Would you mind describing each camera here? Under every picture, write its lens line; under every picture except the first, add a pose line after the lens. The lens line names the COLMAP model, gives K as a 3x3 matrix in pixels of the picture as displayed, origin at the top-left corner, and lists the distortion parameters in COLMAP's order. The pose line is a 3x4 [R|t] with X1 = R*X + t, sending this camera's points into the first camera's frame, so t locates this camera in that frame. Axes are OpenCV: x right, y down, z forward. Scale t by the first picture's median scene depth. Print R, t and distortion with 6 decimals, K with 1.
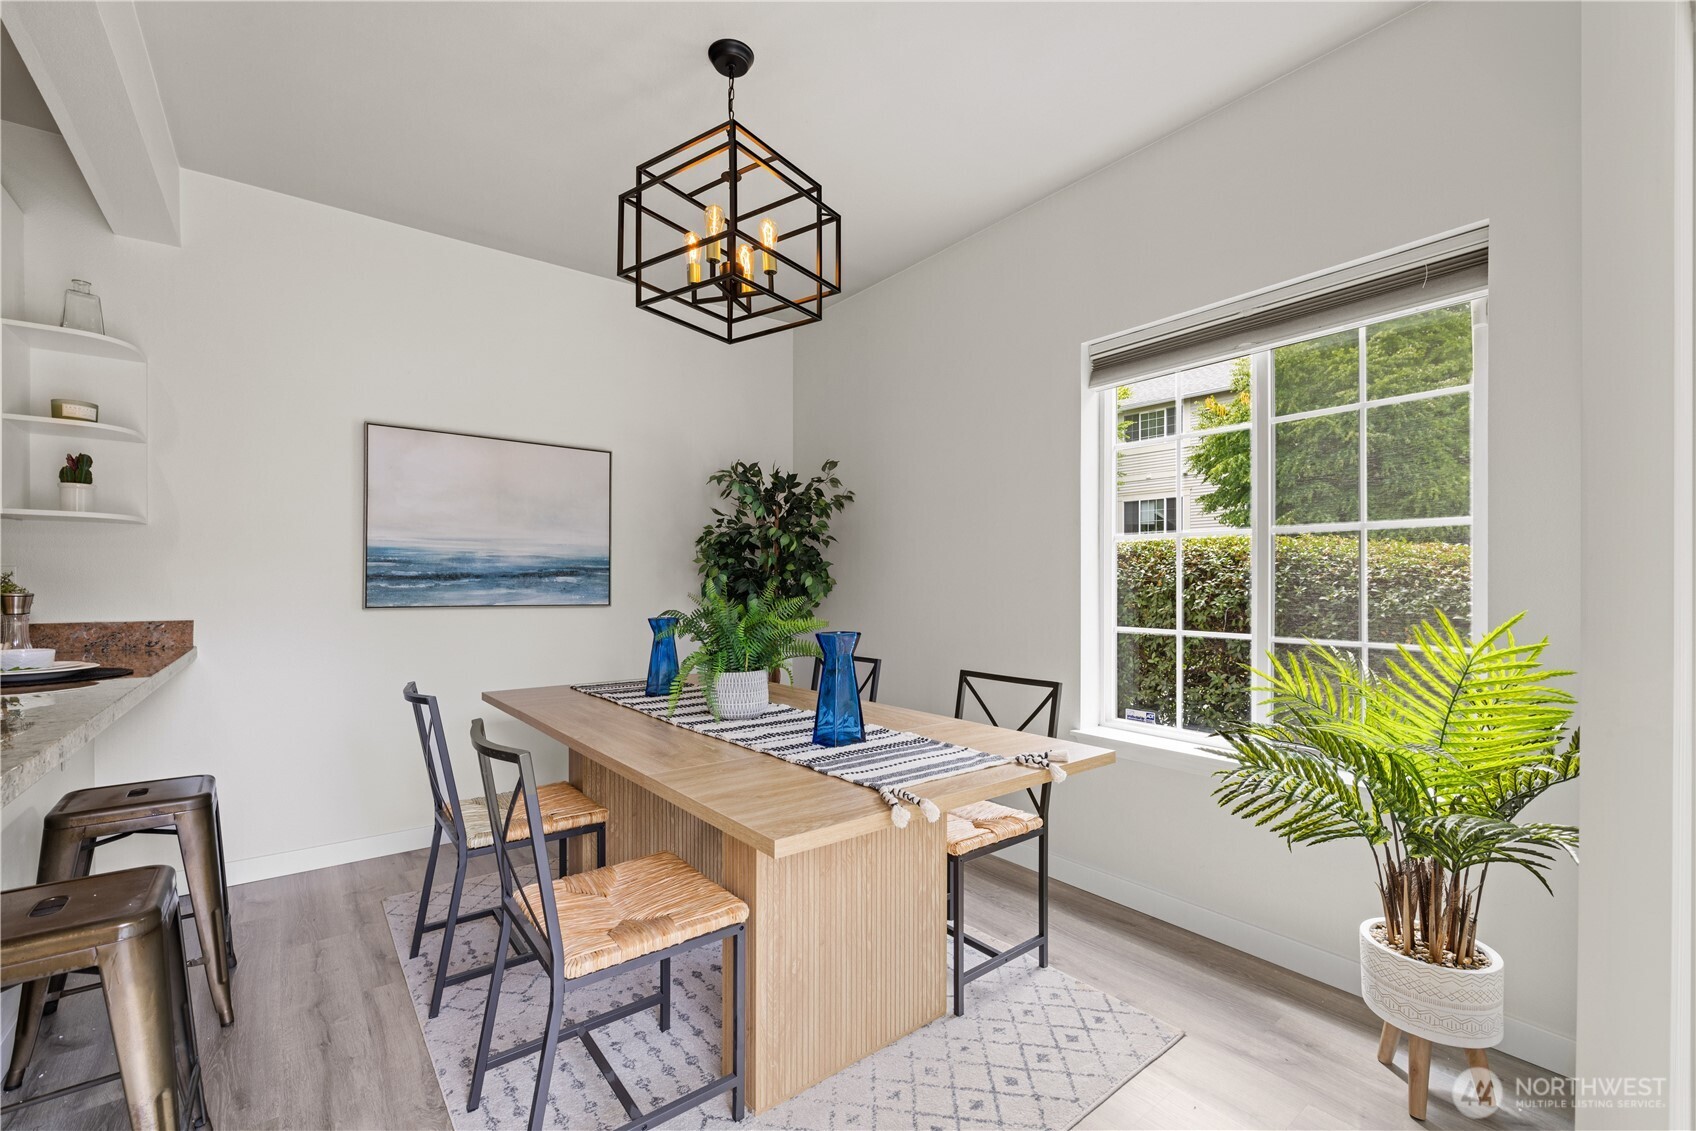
lens RADIAL K [[718.7, 0, 846.8], [0, 718.7, 591.8], [0, 0, 1]] dist [0.001279, 0.000628]
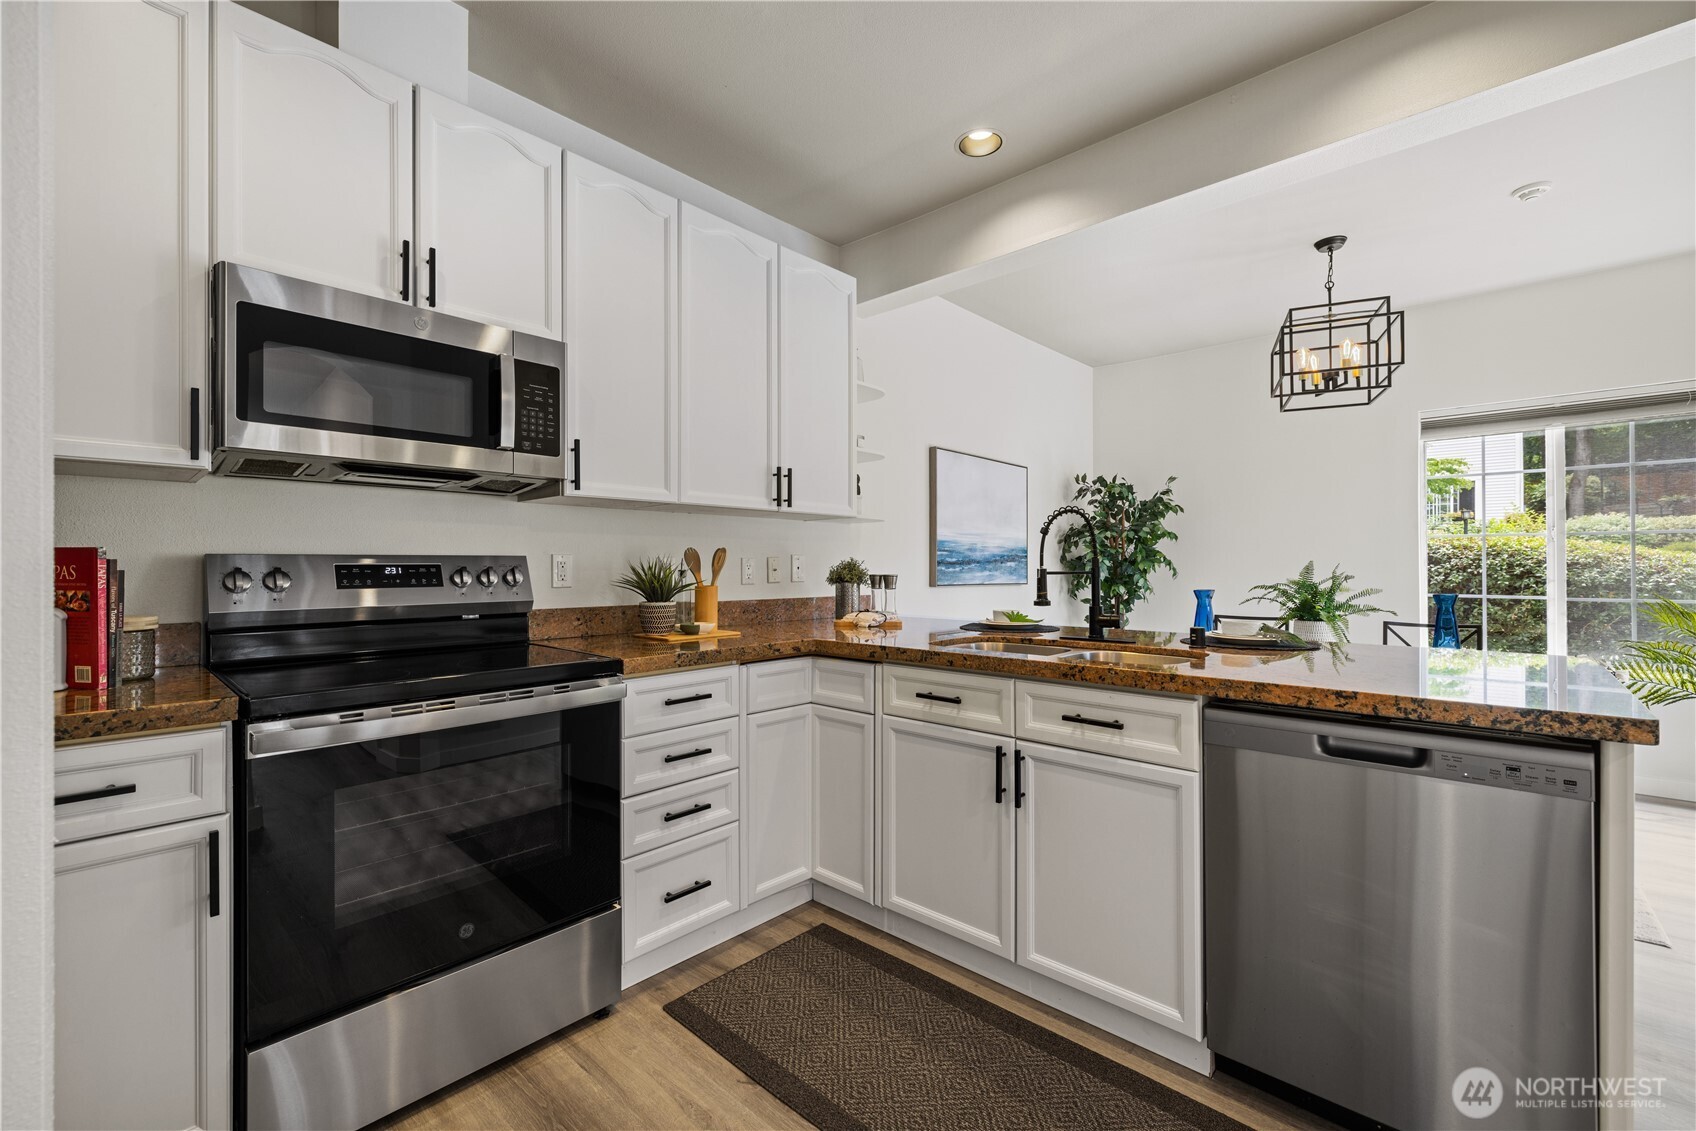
lens RADIAL K [[711.2, 0, 858.9], [0, 711.2, 579.5], [0, 0, 1]] dist [-0.000489, 0.000937]
pose [[0.984040, -0.005876, 0.177852, -1.494035], [0.005235, 0.999978, 0.004071, 0.006648], [-0.177872, -0.003075, 0.984049, -0.394690]]
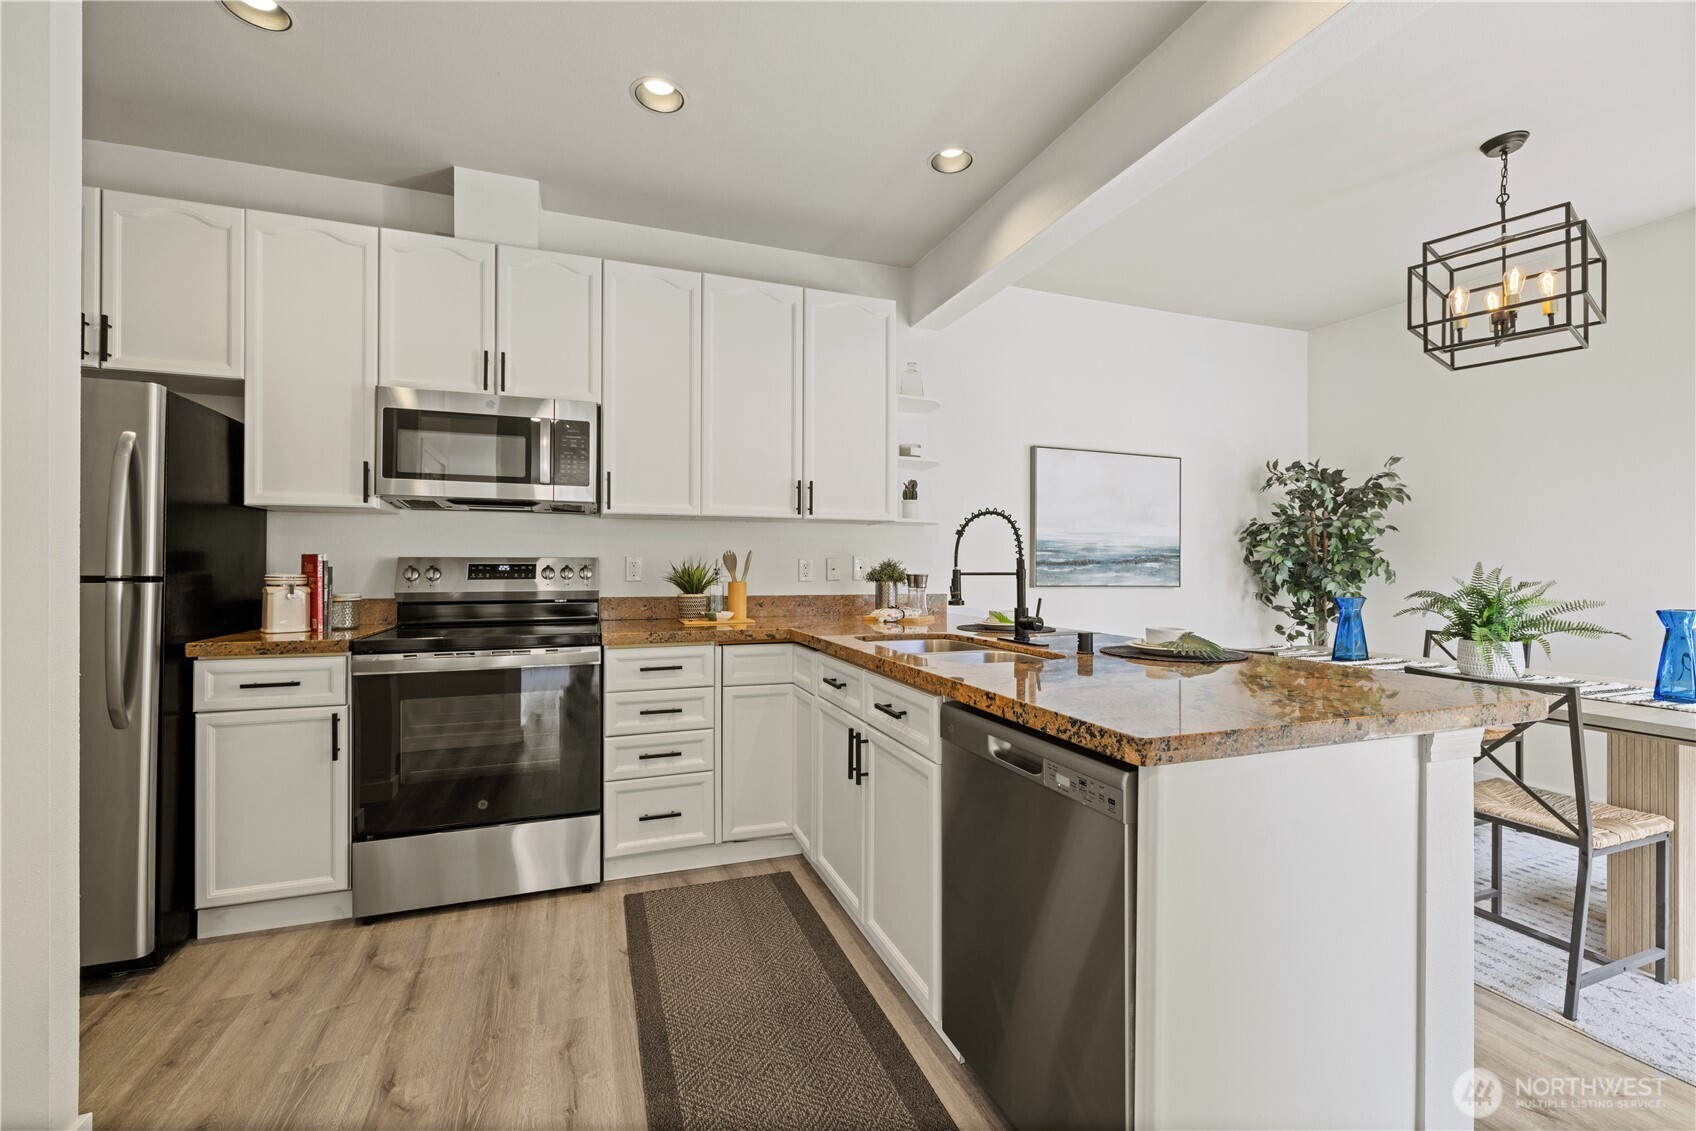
lens RADIAL K [[711.2, 0, 858.9], [0, 711.2, 579.5], [0, 0, 1]] dist [-0.000489, 0.000937]
pose [[0.954742, 0.006474, -0.297365, -0.841861], [-0.005408, 0.999976, 0.004410, 0.008188], [0.297386, -0.002602, 0.954754, -0.496703]]
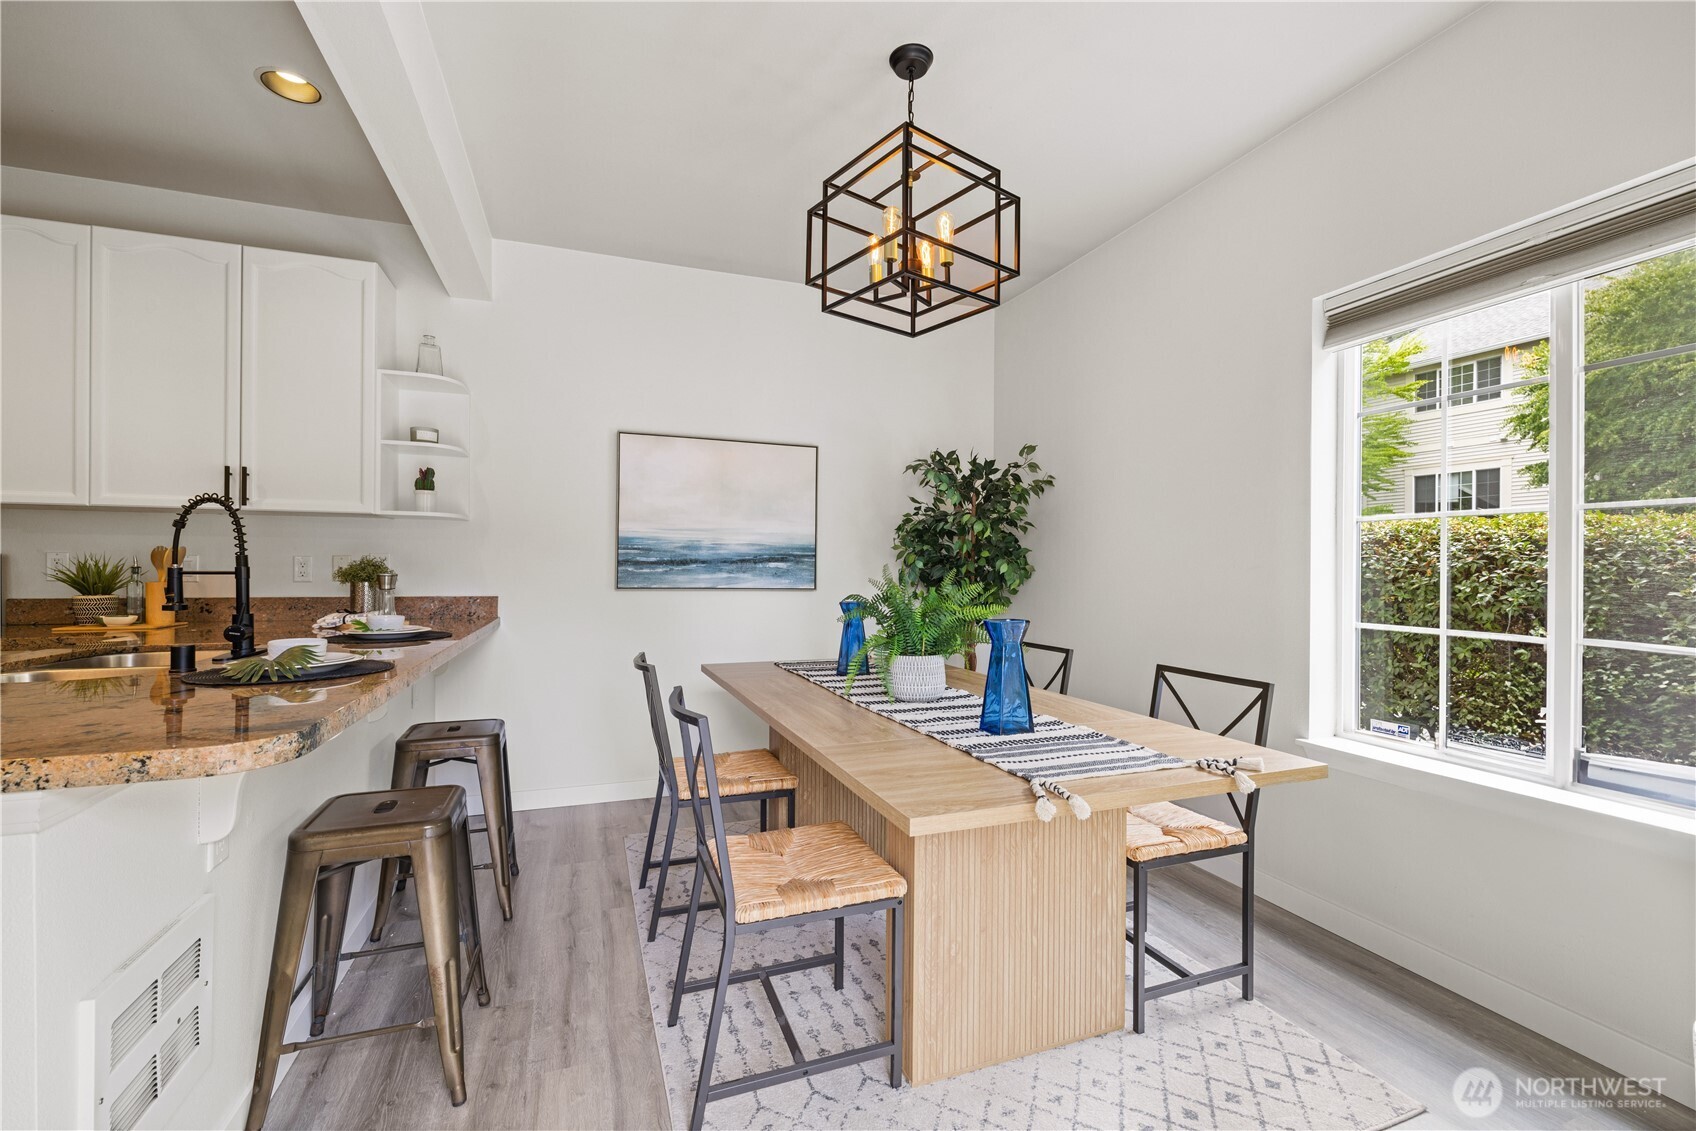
lens RADIAL K [[712.3, 0, 845.0], [0, 712.3, 576.9], [0, 0, 1]] dist [0.000671, 0.000849]
pose [[0.952108, 0.009620, -0.305610, 0.065915], [-0.010206, 0.999948, -0.000322, 0.000141], [0.305591, 0.003426, 0.952157, -0.001986]]
